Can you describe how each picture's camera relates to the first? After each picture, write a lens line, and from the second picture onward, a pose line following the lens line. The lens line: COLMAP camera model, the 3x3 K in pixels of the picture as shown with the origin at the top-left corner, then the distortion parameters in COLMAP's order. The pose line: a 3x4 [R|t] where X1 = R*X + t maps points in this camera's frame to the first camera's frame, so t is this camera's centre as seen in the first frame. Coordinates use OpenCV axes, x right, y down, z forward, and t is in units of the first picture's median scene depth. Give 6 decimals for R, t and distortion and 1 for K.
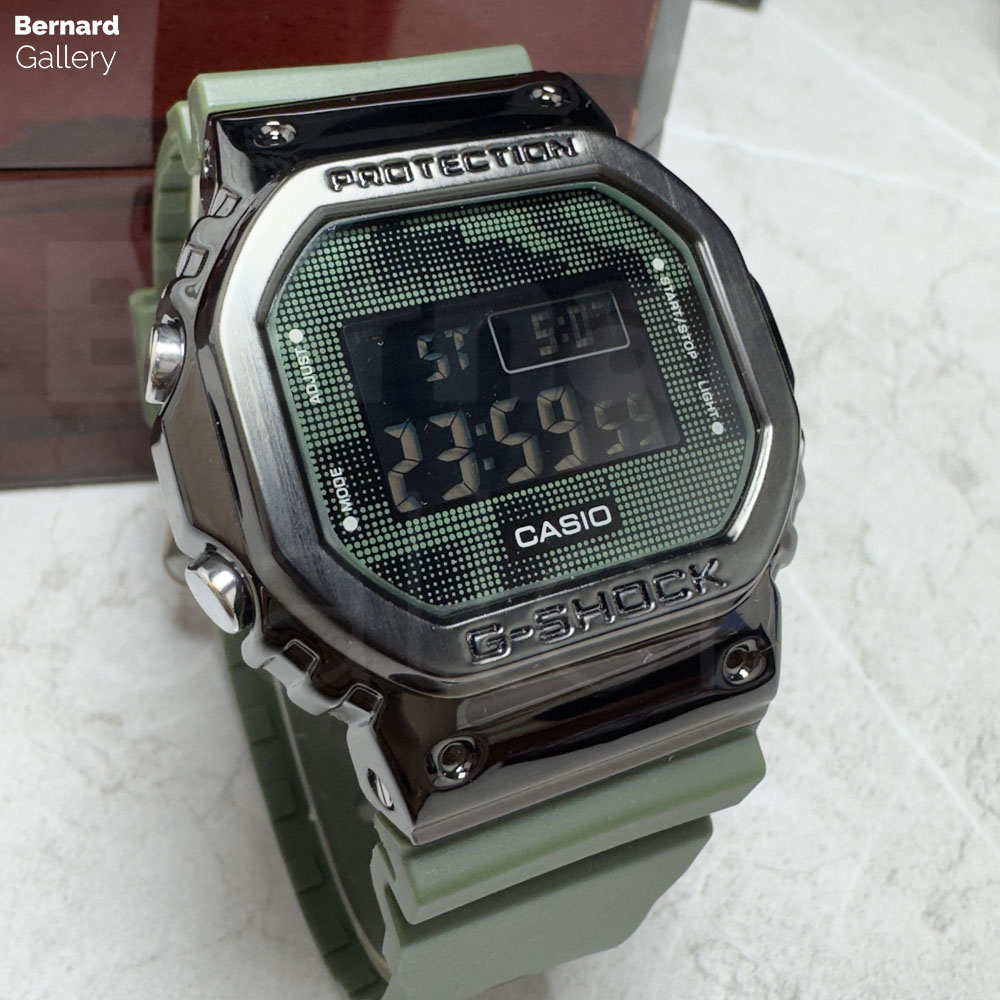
lens RADIAL K [[1350.1, 0, 500.2], [0, 1350.1, 371.3], [0, 0, 1]] dist [0.003080, 0.000953]
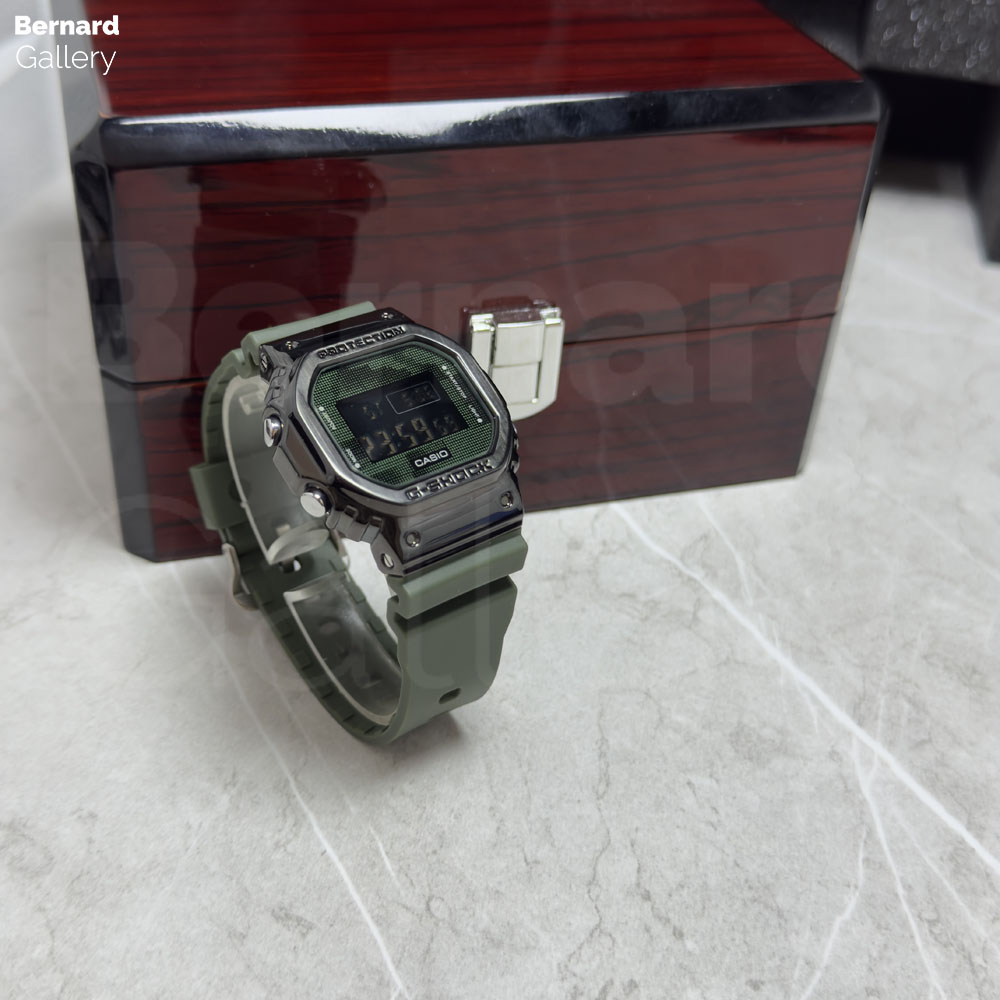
lens RADIAL K [[1349.4, 0, 500.0], [0, 1349.4, 500.0], [0, 0, 1]] dist [0.141855, -0.002527]
pose [[0.965962, -0.207687, 0.154217, -0.243230], [0.226185, 0.967398, -0.113932, 0.507345], [-0.125527, 0.144936, 0.981446, -1.595605]]
